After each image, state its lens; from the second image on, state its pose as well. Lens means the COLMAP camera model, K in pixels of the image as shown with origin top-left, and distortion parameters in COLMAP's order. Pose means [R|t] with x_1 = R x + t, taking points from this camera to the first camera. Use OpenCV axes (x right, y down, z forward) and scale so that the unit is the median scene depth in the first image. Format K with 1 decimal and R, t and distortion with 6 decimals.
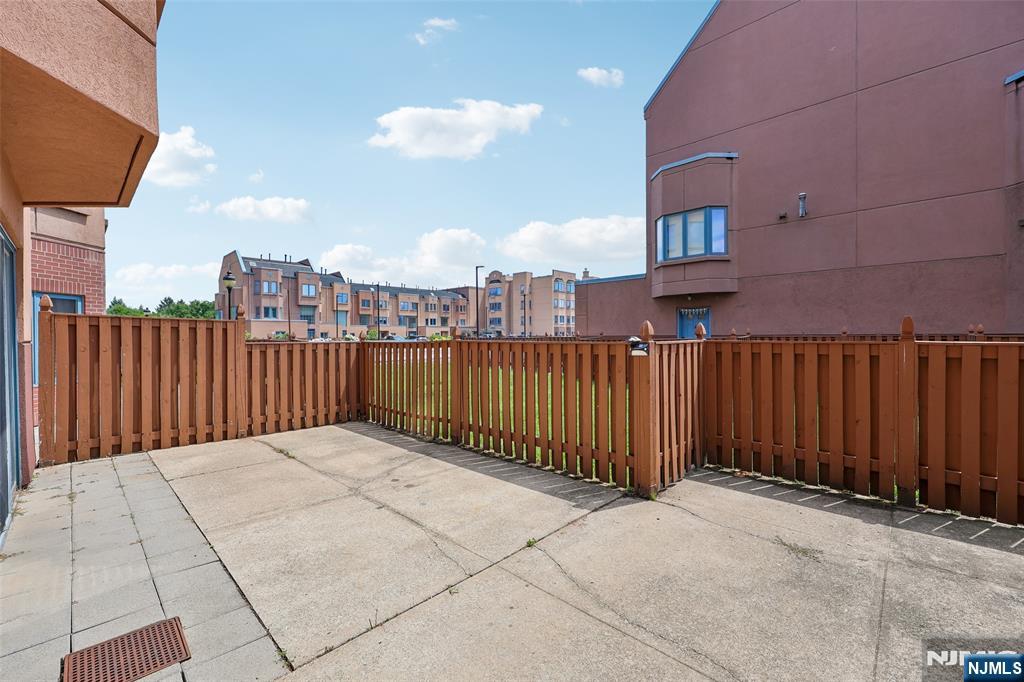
lens RADIAL K [[427.7, 0, 512.0], [0, 427.7, 341.0], [0, 0, 1]] dist [-0.001797, -0.000081]
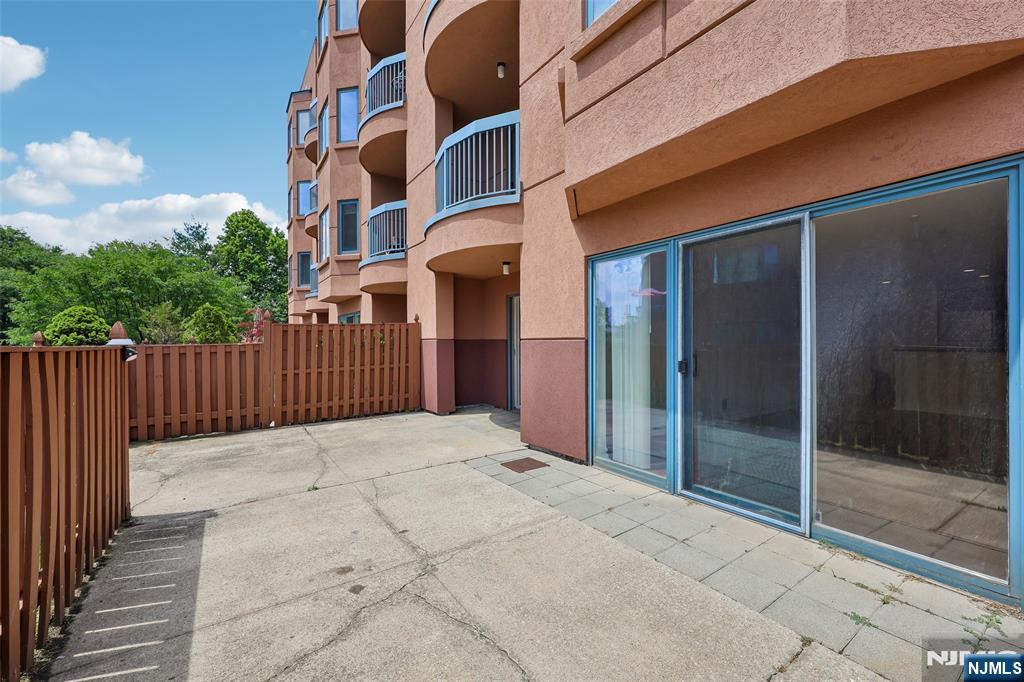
lens RADIAL K [[397.4, 0, 477.7], [0, 397.4, 339.2], [0, 0, 1]] dist [-0.012711, 0.000072]
pose [[-0.959609, 0.014492, 0.280963, -0.593543], [0.016249, 0.999860, 0.003925, 0.001585], [-0.280867, 0.008332, -0.959710, 1.498888]]
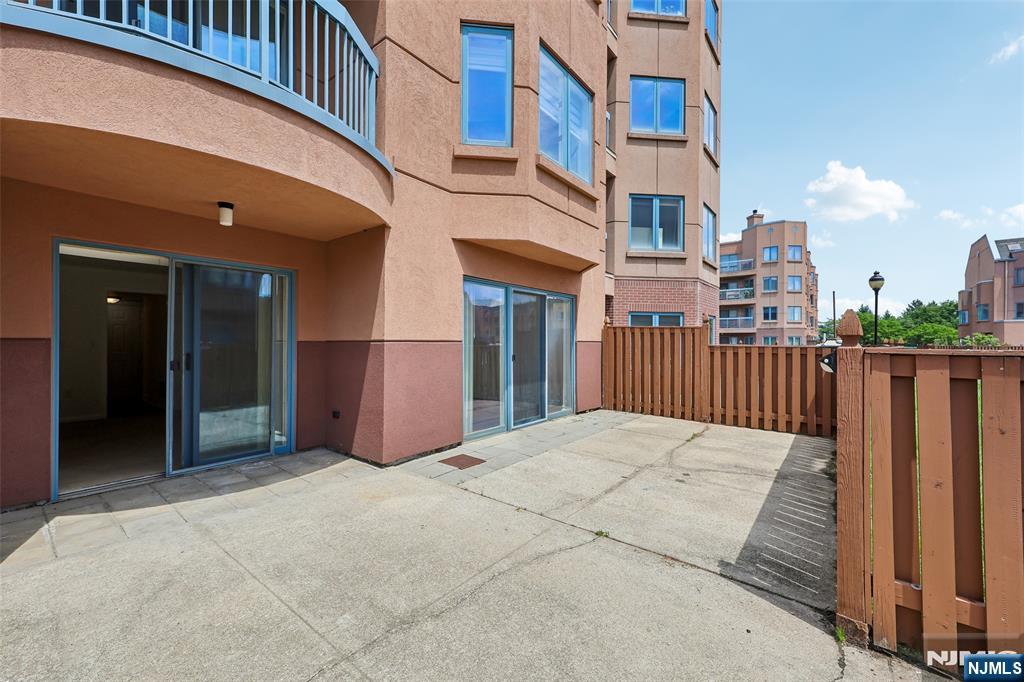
lens RADIAL K [[434.3, 0, 511.2], [0, 434.3, 337.1], [0, 0, 1]] dist [0.001234, 0.000173]
pose [[0.064226, -0.004649, -0.997925, 0.800579], [-0.017708, 0.999826, -0.005798, -0.000374], [0.997778, 0.018043, 0.064132, 0.511783]]
